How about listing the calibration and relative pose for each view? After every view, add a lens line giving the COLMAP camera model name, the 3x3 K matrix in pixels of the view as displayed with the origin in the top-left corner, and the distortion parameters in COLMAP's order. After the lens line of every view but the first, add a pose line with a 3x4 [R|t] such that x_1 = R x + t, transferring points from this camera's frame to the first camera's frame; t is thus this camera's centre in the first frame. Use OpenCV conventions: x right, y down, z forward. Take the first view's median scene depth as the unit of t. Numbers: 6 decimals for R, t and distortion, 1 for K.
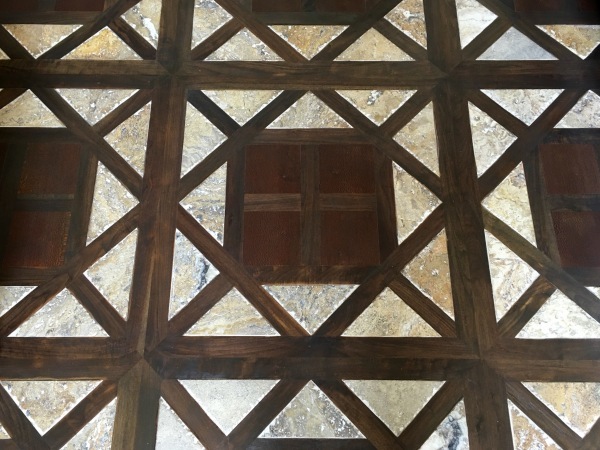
lens RADIAL K [[503.6, 0, 301.5], [0, 503.6, 183.6], [0, 0, 1]] dist [0.096153, -0.120546]
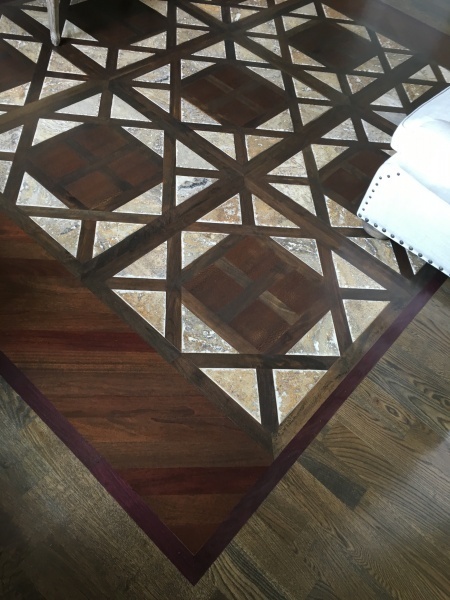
lens RADIAL K [[503.6, 0, 242.8], [0, 503.6, 297.4], [0, 0, 1]] dist [0.096153, -0.120546]
pose [[0.737992, 0.598760, -0.311214, 1.034824], [-0.669577, 0.707067, -0.227429, 0.941798], [0.083873, 0.376222, 0.922725, -0.349898]]
